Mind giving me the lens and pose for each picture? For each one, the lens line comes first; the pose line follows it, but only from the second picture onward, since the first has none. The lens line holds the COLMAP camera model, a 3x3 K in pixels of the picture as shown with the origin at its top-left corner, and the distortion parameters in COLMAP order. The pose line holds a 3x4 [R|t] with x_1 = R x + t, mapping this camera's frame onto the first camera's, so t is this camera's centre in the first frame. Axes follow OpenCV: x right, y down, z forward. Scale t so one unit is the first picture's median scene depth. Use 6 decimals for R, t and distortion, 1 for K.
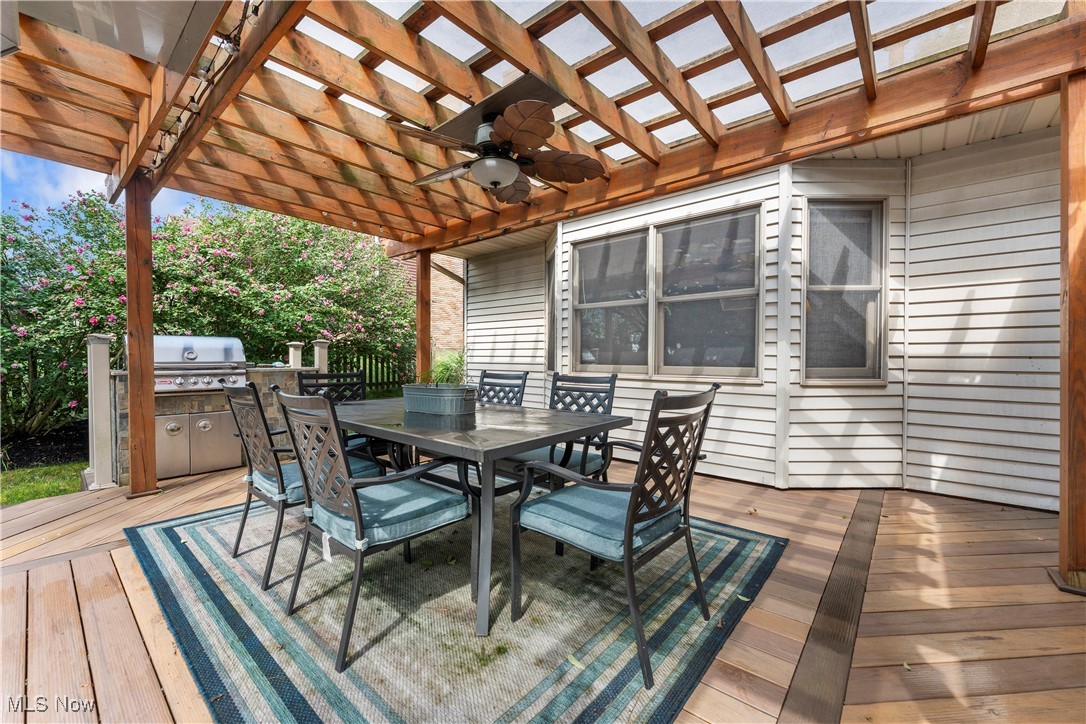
lens RADIAL K [[424.9, 0, 547.7], [0, 424.9, 367.2], [0, 0, 1]] dist [0.001256, 0.000053]
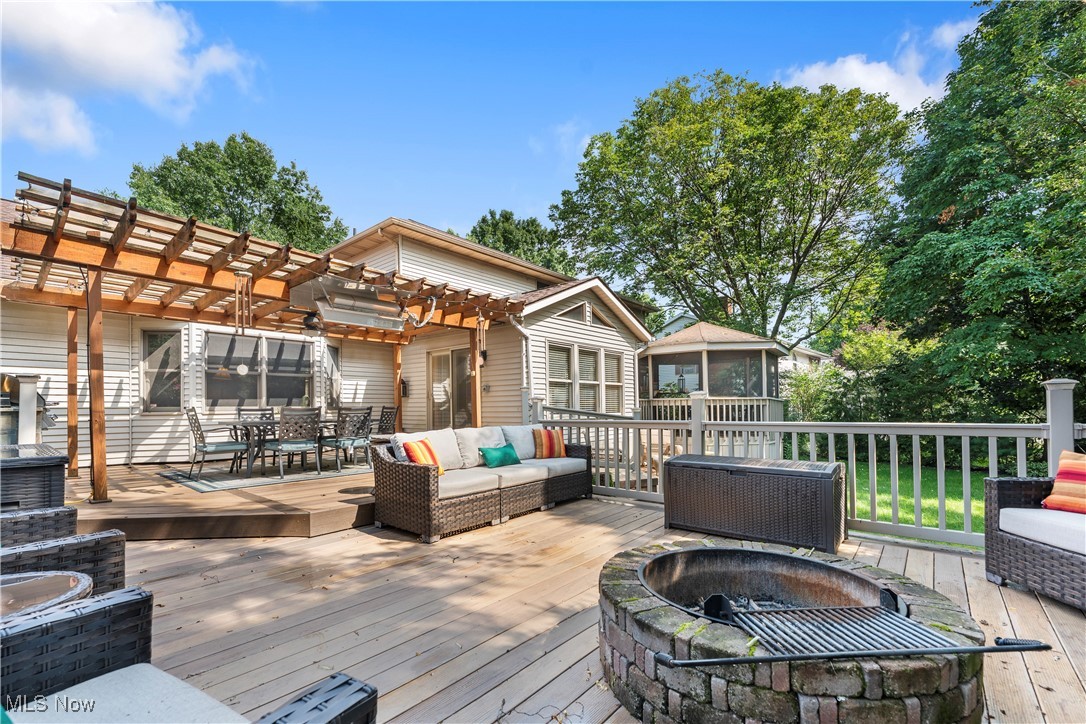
lens RADIAL K [[464.1, 0, 537.3], [0, 464.1, 408.0], [0, 0, 1]] dist [0.001463, 0.000294]
pose [[0.012983, -0.000389, 0.999916, -2.283470], [0.036692, 0.999327, -0.000088, 0.060333], [-0.999242, 0.036690, 0.012989, -0.363869]]
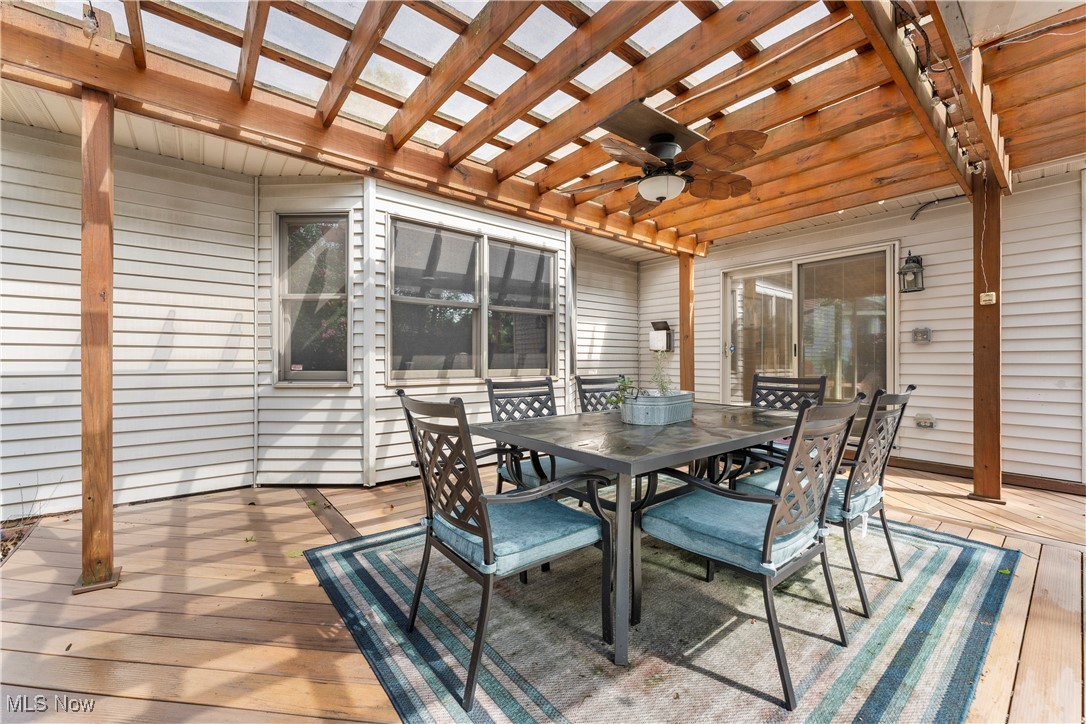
lens RADIAL K [[435.4, 0, 537.0], [0, 435.4, 360.6], [0, 0, 1]] dist [0.009294, 0.000094]
pose [[0.194771, 0.000436, 0.980849, -0.918165], [0.028083, 0.999587, -0.006021, -0.018885], [-0.980447, 0.028718, 0.194679, 0.799999]]
